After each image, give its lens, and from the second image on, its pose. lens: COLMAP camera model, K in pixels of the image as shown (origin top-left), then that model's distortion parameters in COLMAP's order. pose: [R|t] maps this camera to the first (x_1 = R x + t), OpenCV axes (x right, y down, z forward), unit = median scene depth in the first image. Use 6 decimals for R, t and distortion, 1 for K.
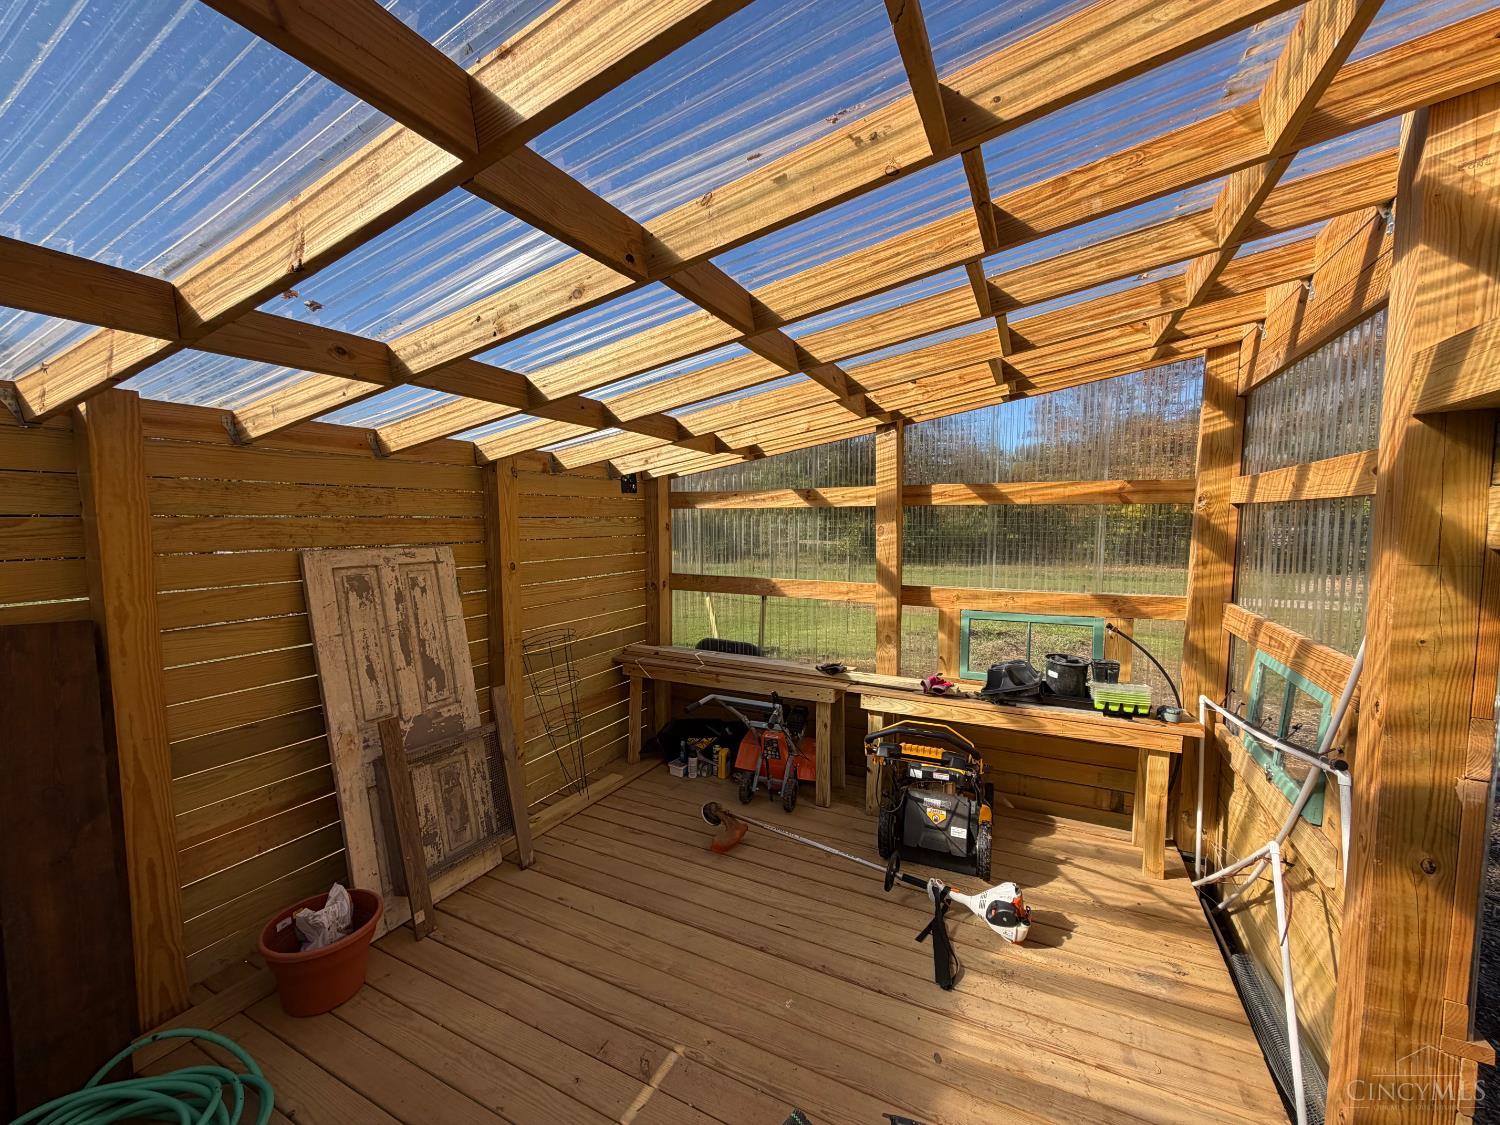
lens RADIAL K [[596.0, 0, 744.2], [0, 596.0, 564.9], [0, 0, 1]] dist [-0.002325, -0.000097]
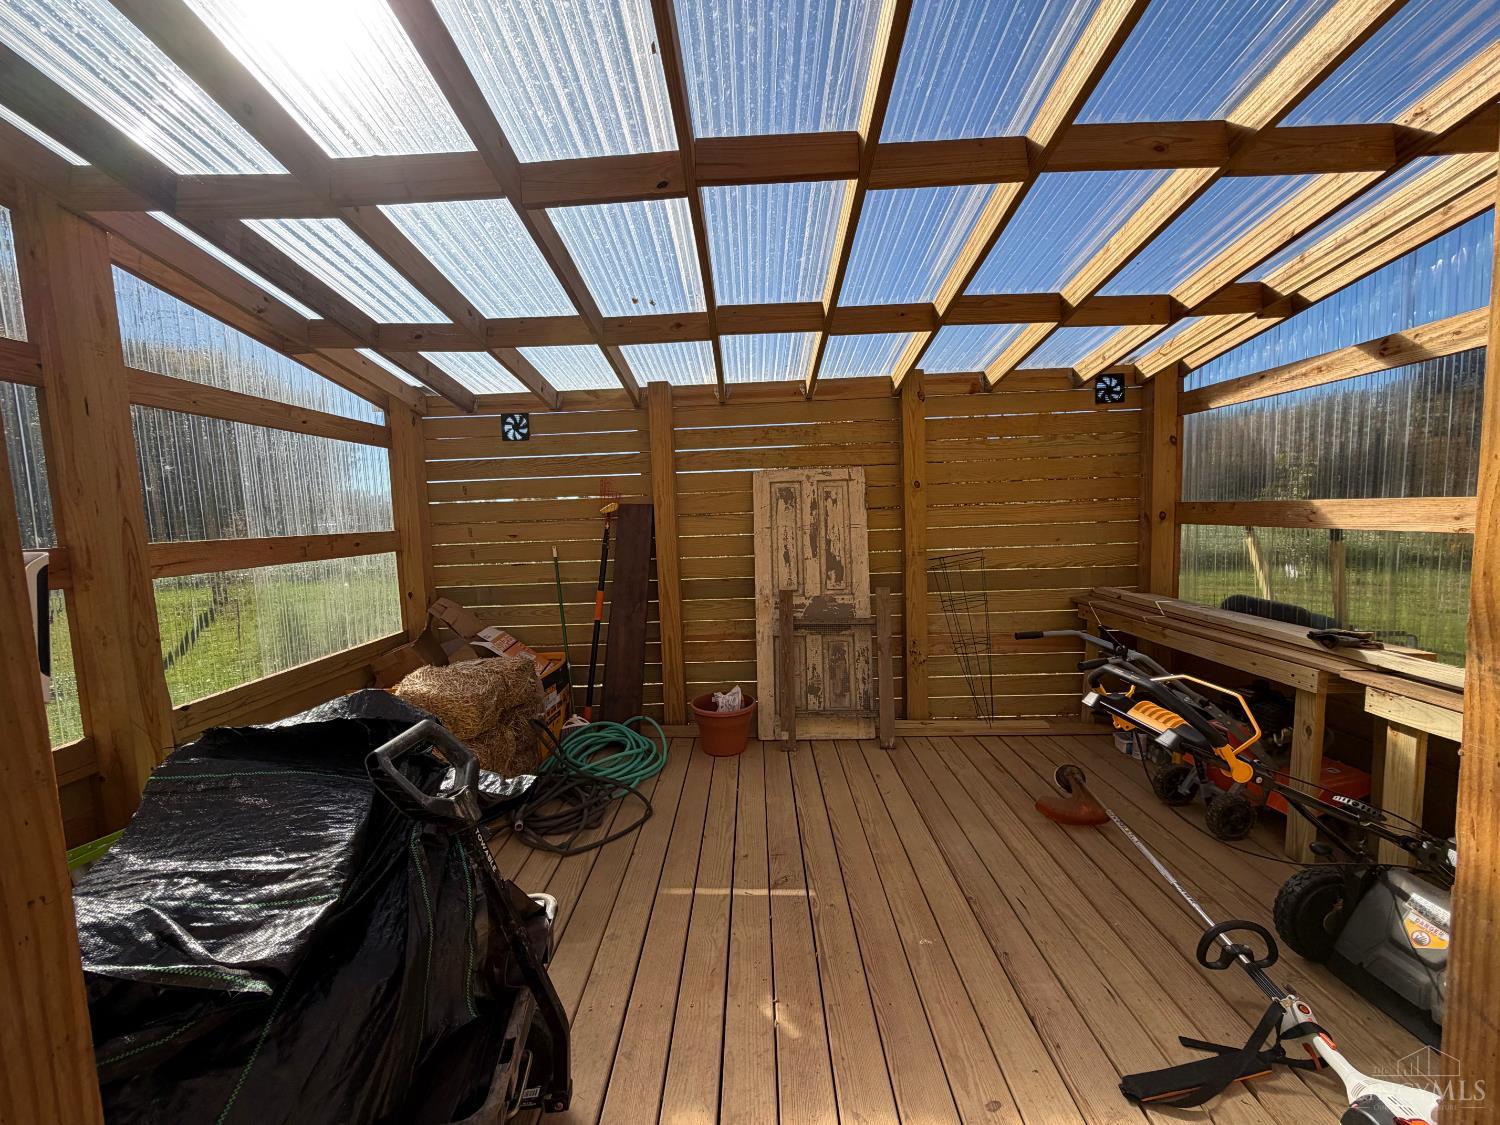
lens RADIAL K [[596.0, 0, 744.2], [0, 596.0, 563.7], [0, 0, 1]] dist [-0.002325, -0.000097]
pose [[0.424069, 0.064609, -0.903322, 0.536714], [-0.033528, 0.997888, 0.055633, 0.111286], [0.905009, 0.006694, 0.425339, 0.292694]]
